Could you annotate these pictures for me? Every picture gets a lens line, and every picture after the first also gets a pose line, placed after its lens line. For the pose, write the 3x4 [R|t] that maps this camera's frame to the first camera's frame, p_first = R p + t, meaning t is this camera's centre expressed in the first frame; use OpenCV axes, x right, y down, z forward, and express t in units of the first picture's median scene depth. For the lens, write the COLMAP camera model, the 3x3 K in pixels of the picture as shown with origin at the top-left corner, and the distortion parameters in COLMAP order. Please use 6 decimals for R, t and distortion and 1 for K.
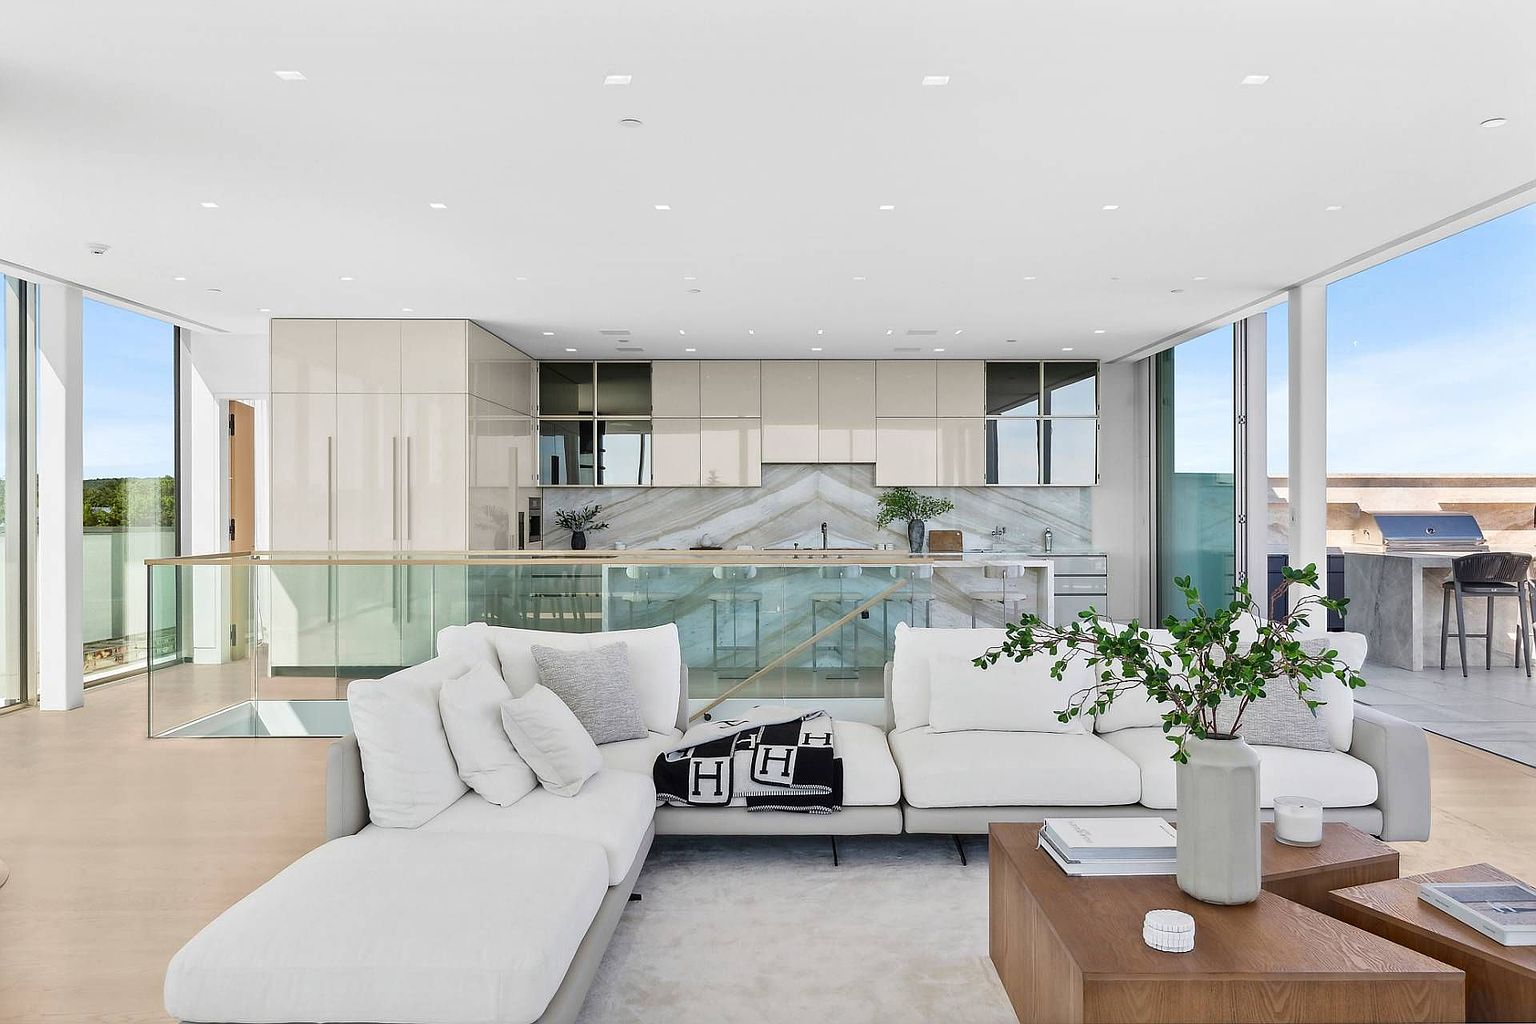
lens RADIAL K [[923.6, 0, 770.7], [0, 923.6, 506.4], [0, 0, 1]] dist [-0.002695, 0.002540]
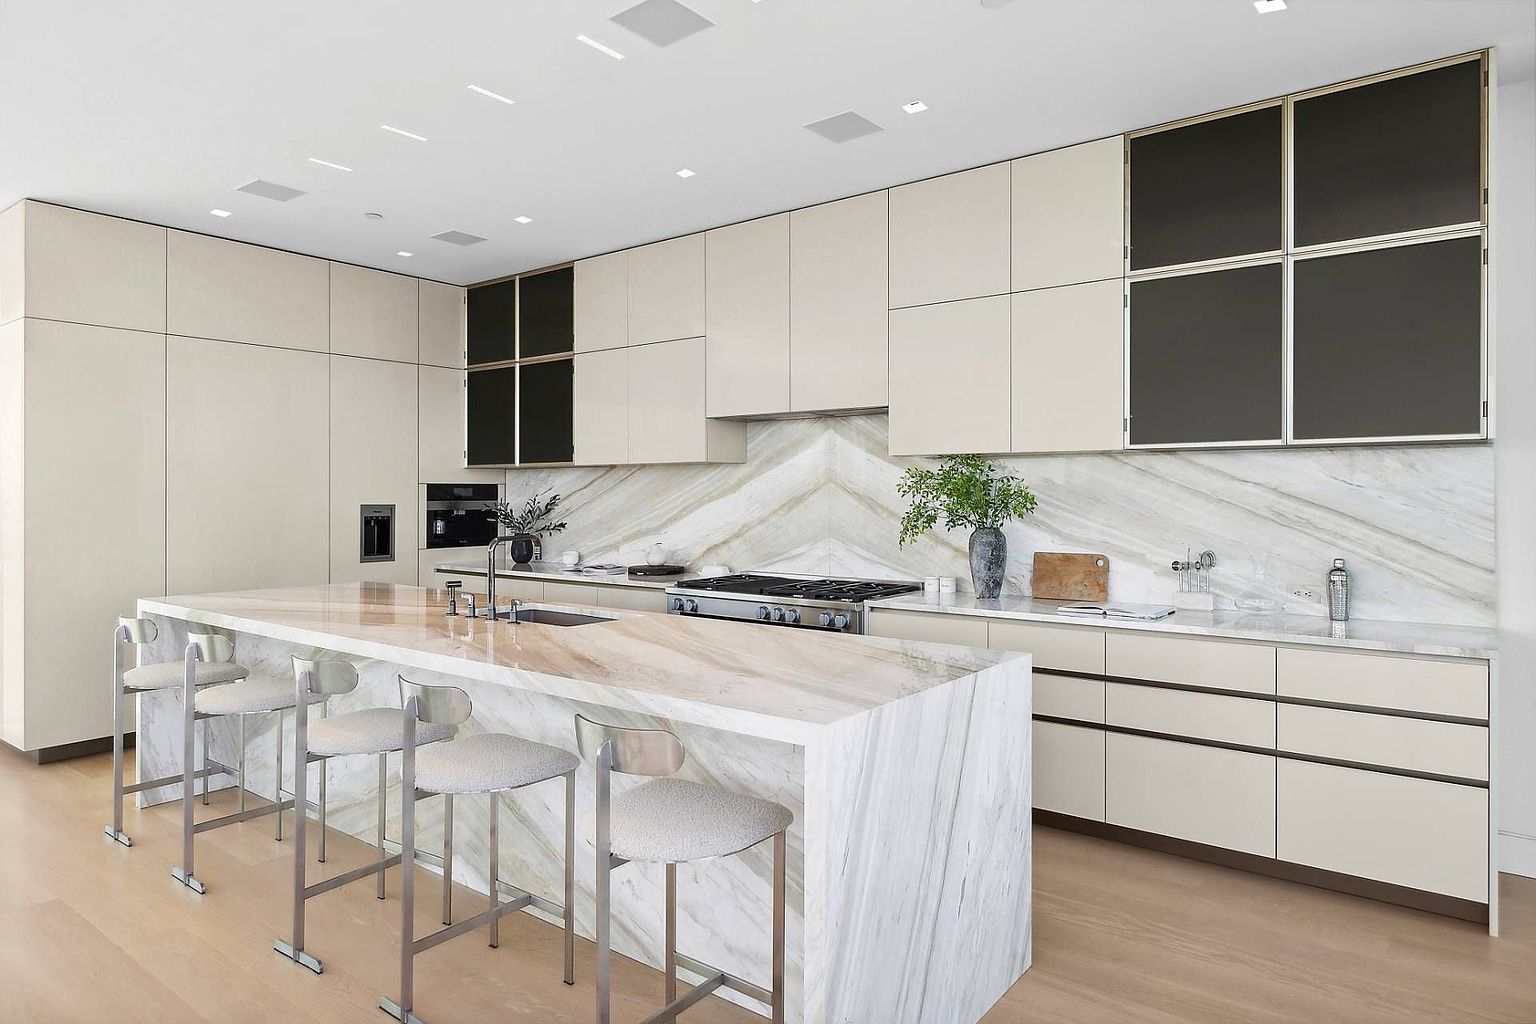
lens RADIAL K [[923.6, 0, 770.7], [0, 923.6, 506.4], [0, 0, 1]] dist [-0.002695, 0.002540]
pose [[0.793866, 0.009178, -0.608024, 0.342160], [-0.000997, 0.999904, 0.013791, -0.002242], [0.608092, -0.010342, 0.793799, 0.565952]]
